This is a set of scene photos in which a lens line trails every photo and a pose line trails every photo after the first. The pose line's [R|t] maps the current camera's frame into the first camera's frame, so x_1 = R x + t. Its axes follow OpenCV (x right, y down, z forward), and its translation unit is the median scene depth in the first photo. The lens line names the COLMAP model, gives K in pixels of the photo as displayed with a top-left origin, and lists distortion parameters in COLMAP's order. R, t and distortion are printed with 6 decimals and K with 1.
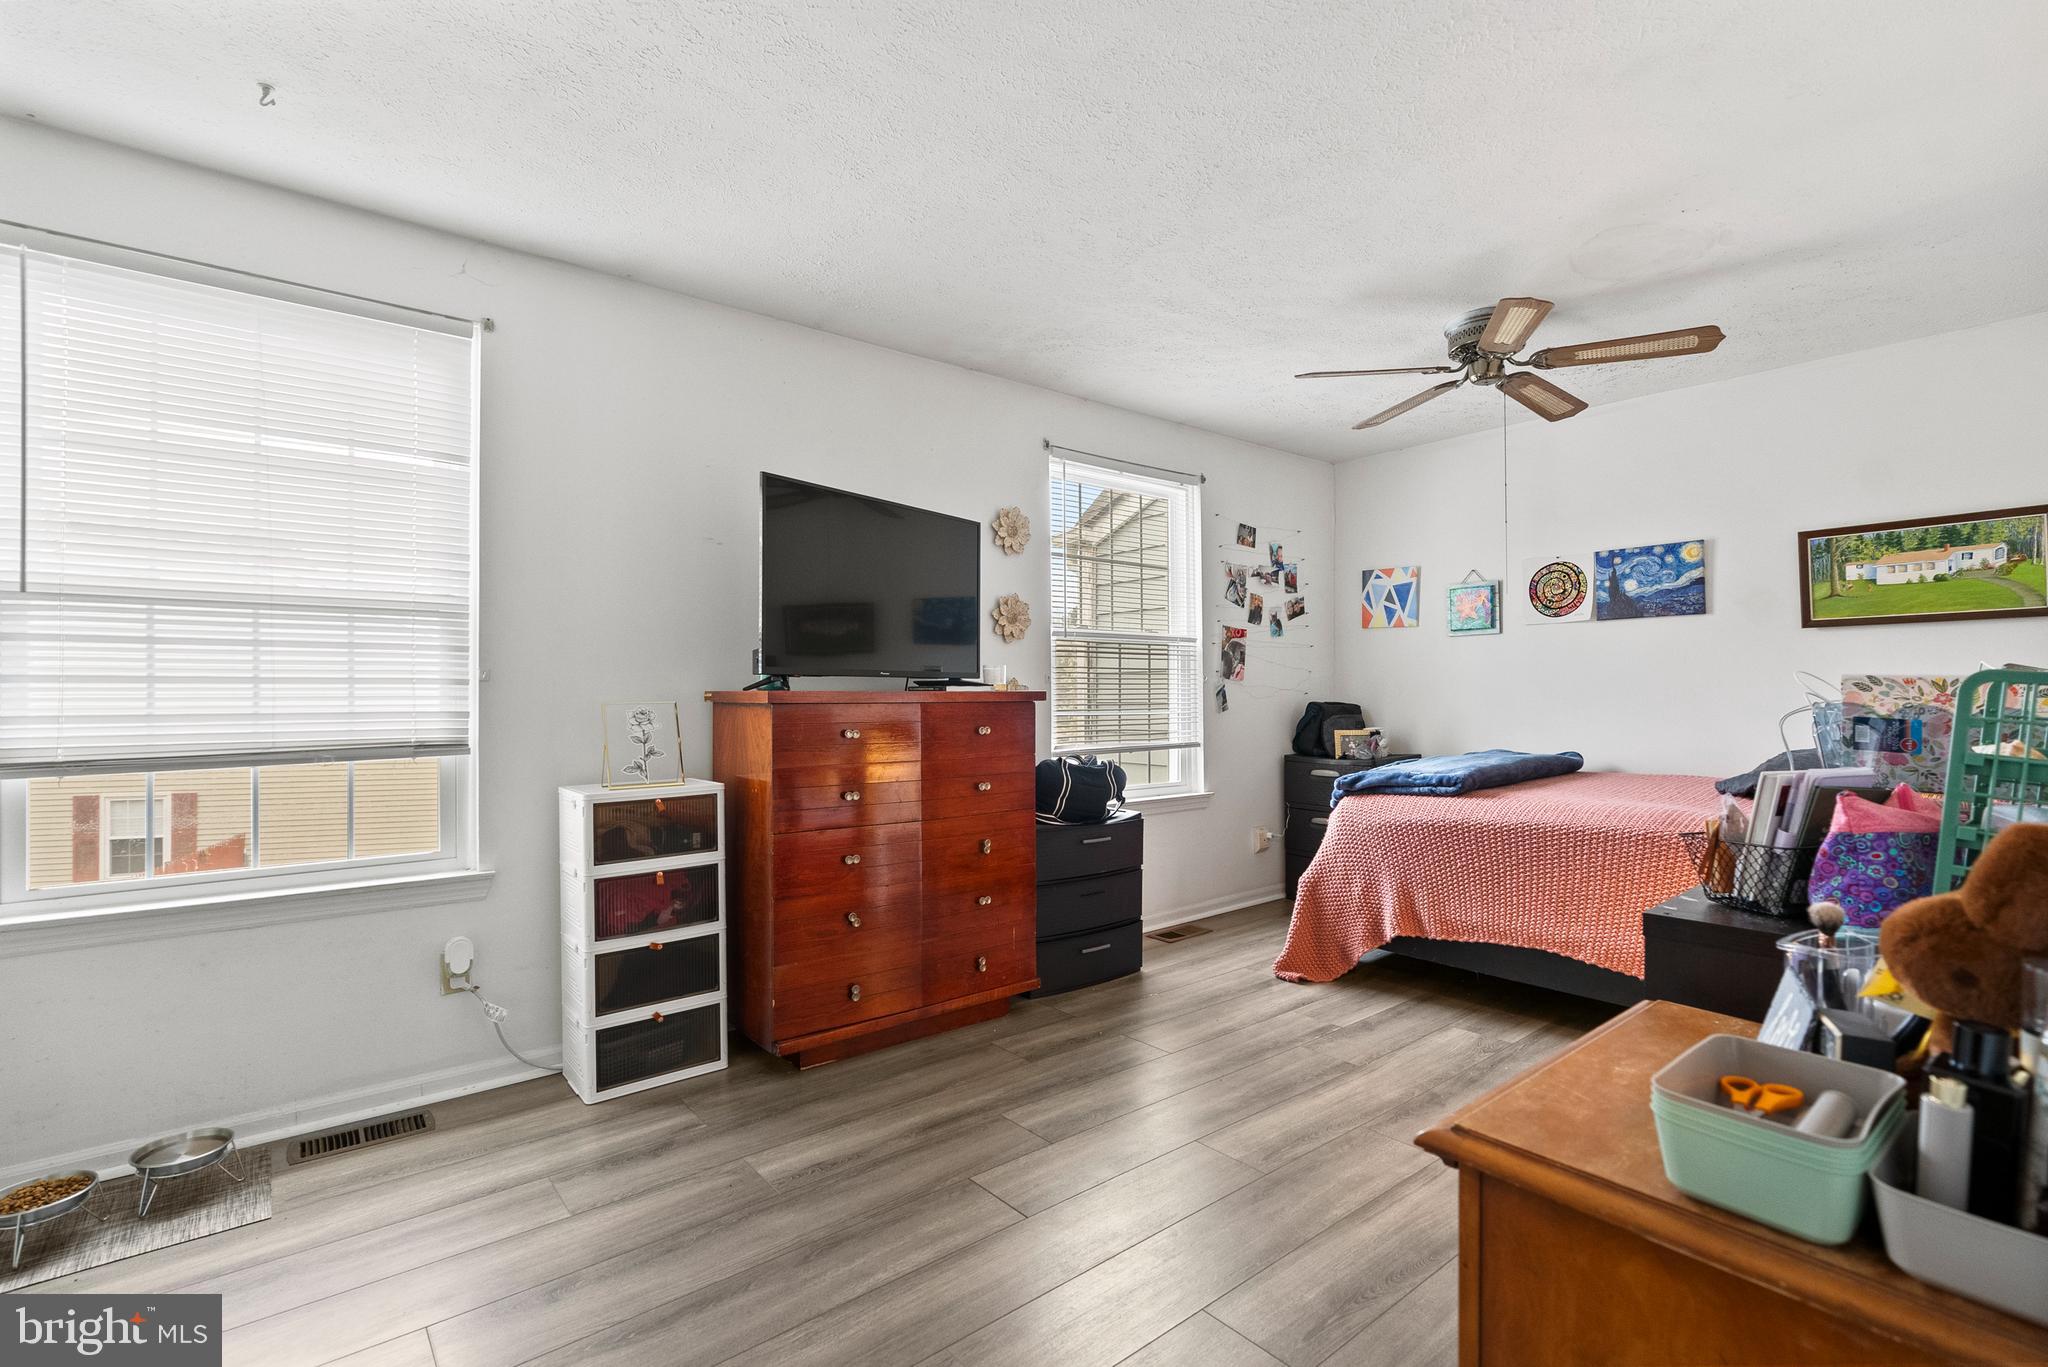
lens RADIAL K [[928.1, 0, 1024.0], [0, 928.1, 688.0], [0, 0, 1]] dist [-0.010526, 0.004269]
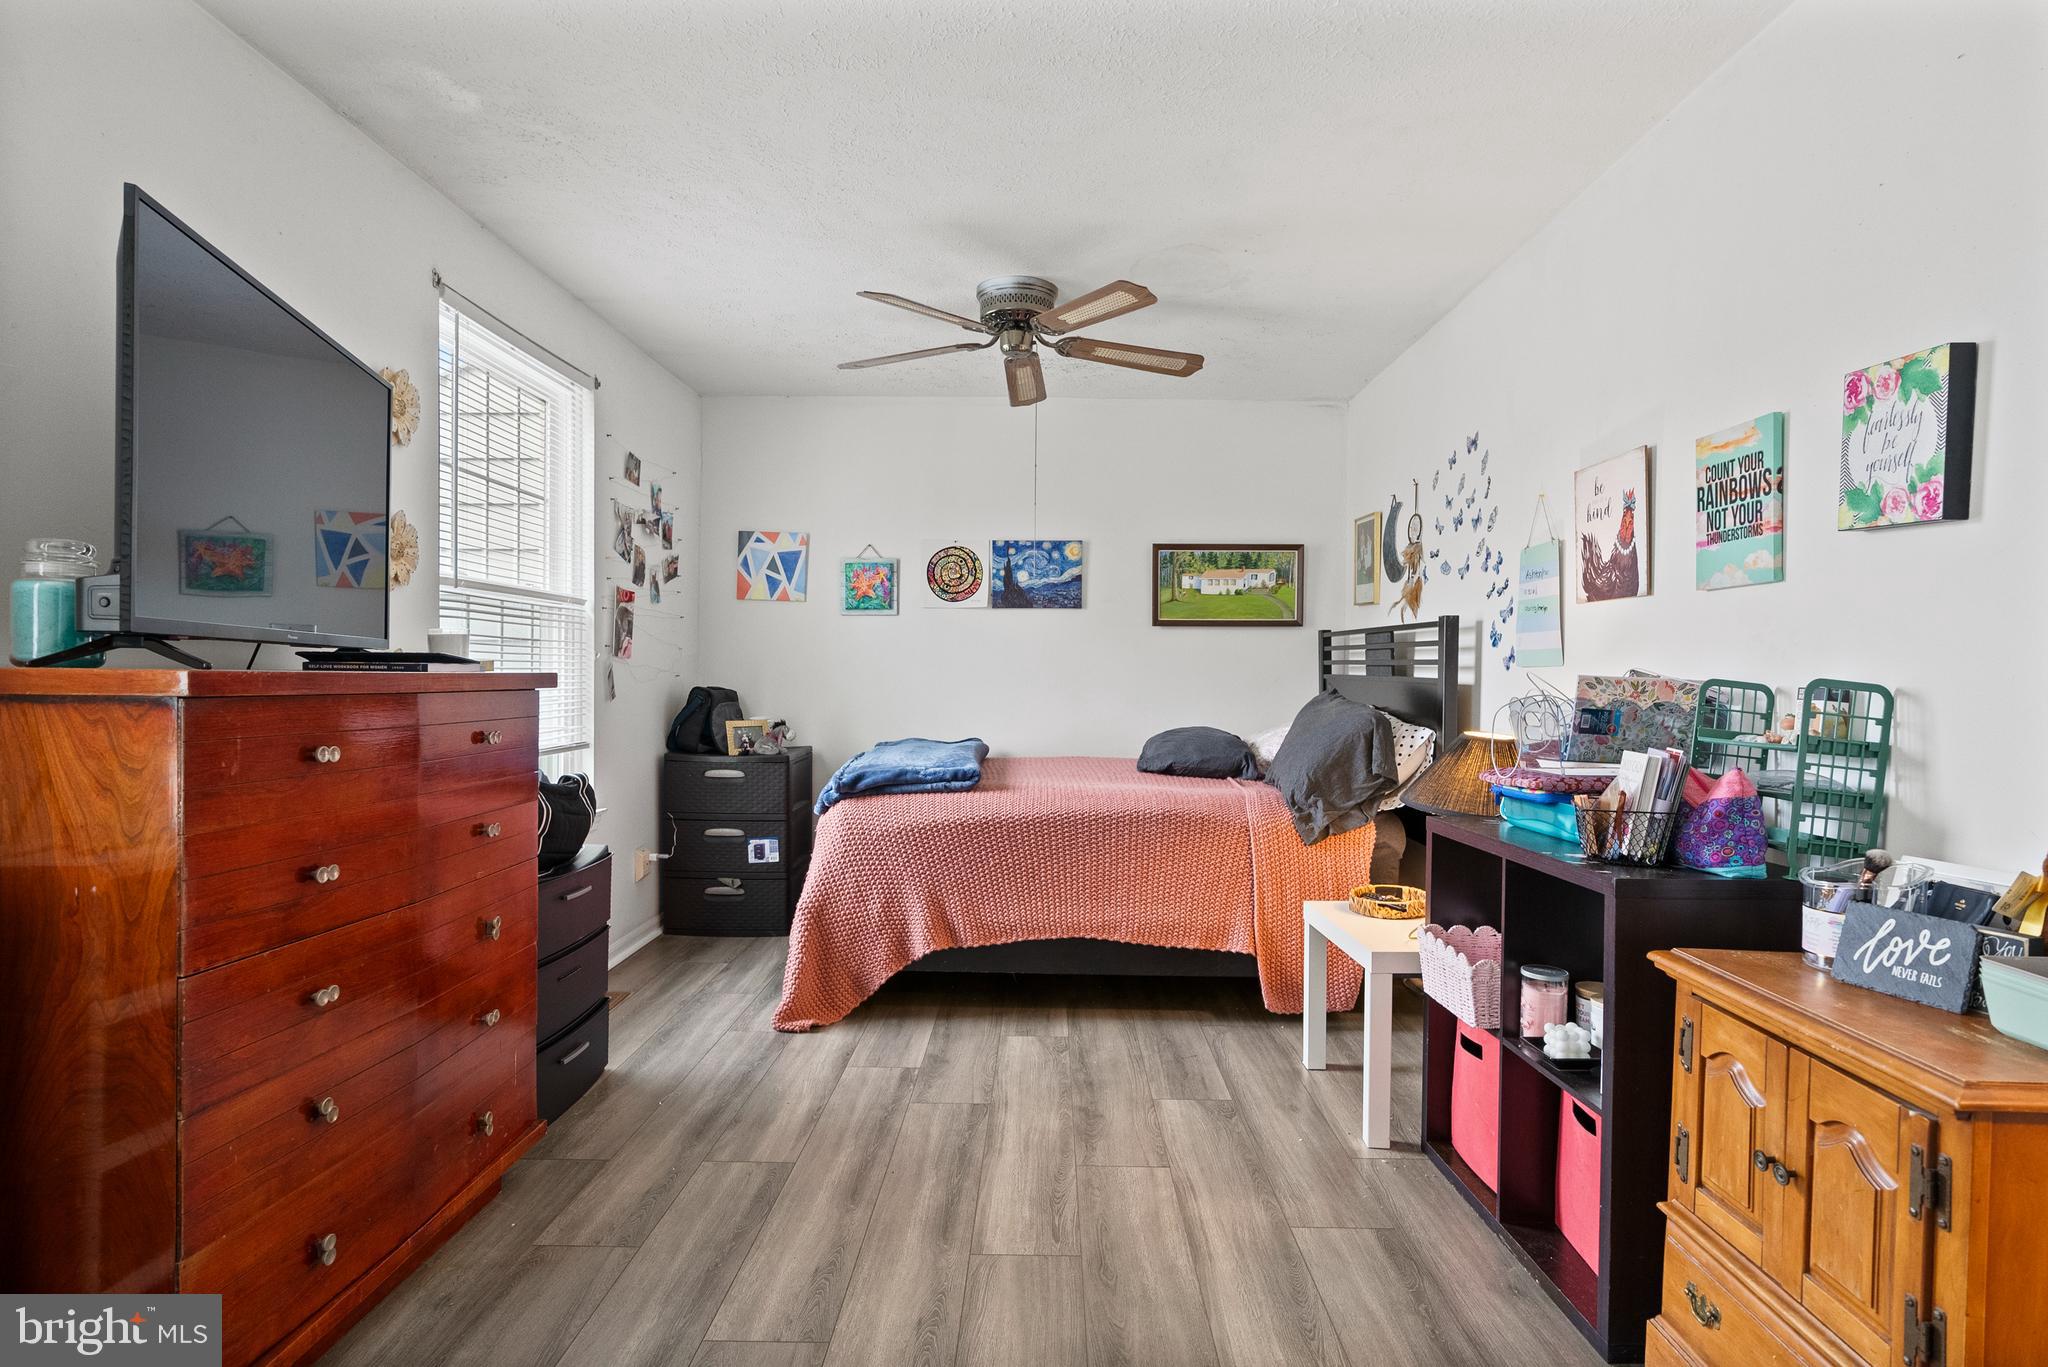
lens RADIAL K [[1069.9, 0, 1025.6], [0, 1069.9, 686.4], [0, 0, 1]] dist [-0.005766, 0.000095]
pose [[0.647276, 0.001825, 0.762253, -0.290181], [-0.016879, 0.999786, 0.011939, -0.001669], [-0.762069, -0.020593, 0.647169, 0.238151]]
